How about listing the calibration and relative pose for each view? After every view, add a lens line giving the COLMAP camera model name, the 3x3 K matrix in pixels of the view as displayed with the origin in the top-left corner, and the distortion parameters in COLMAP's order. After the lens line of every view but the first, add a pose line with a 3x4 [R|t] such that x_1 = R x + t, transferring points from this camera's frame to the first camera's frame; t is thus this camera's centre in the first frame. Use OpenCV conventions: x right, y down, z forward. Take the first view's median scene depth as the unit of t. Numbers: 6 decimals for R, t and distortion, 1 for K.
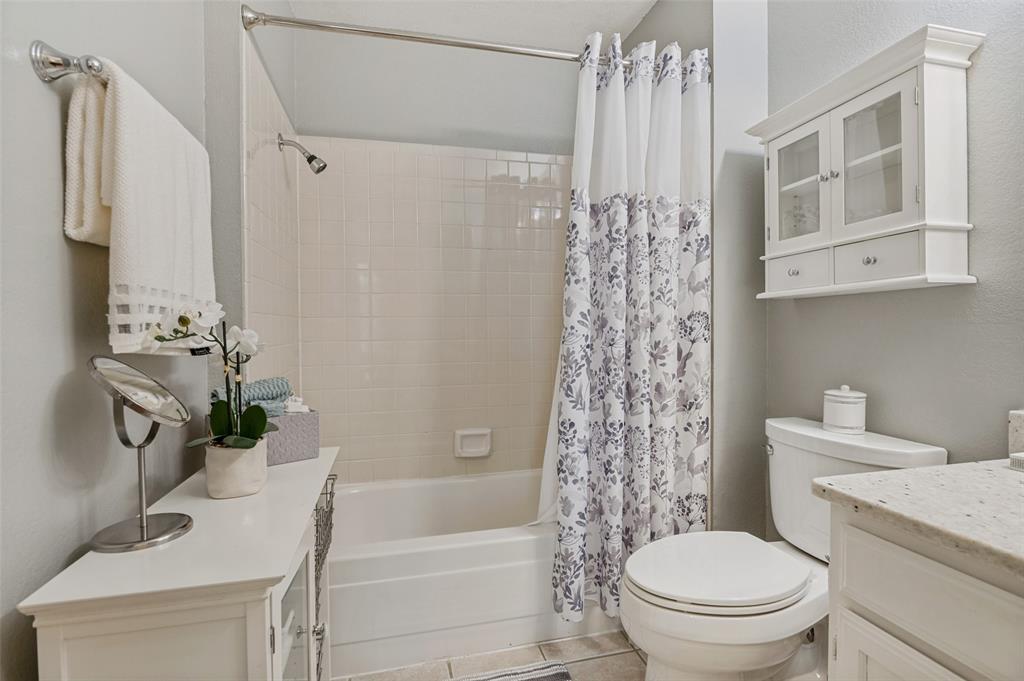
lens RADIAL K [[493.9, 0, 506.2], [0, 493.9, 332.5], [0, 0, 1]] dist [-0.013927, 0.000552]
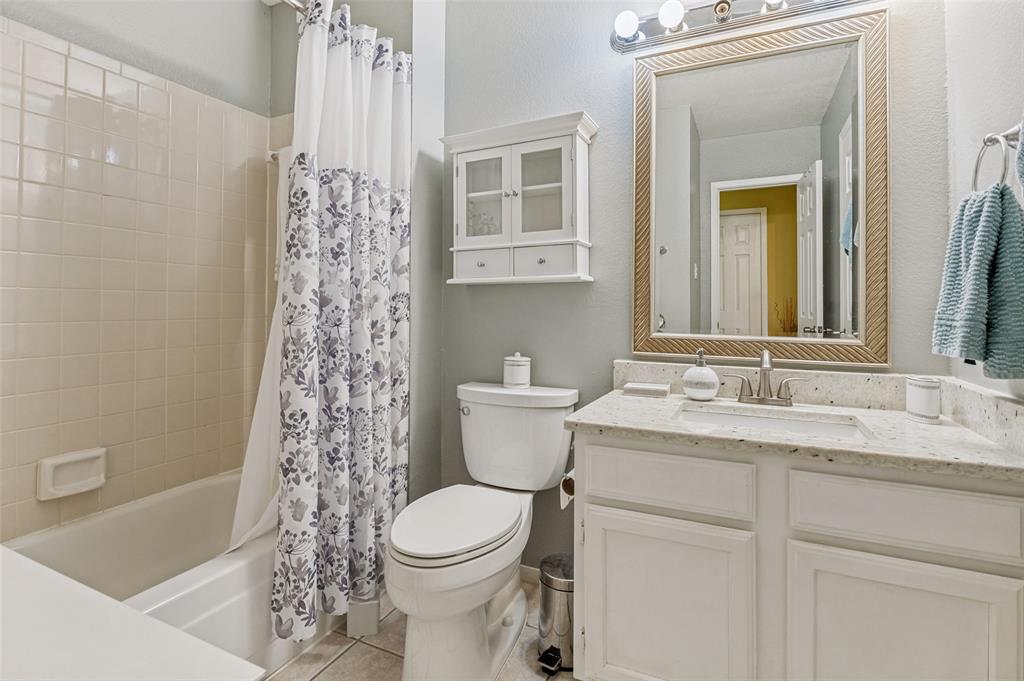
lens RADIAL K [[493.9, 0, 537.5], [0, 493.9, 298.9], [0, 0, 1]] dist [-0.013927, 0.000552]
pose [[0.623726, 0.025622, 0.781223, -0.290672], [-0.001724, 0.999505, -0.031405, 0.004236], [-0.781641, 0.018241, 0.623461, 0.109984]]
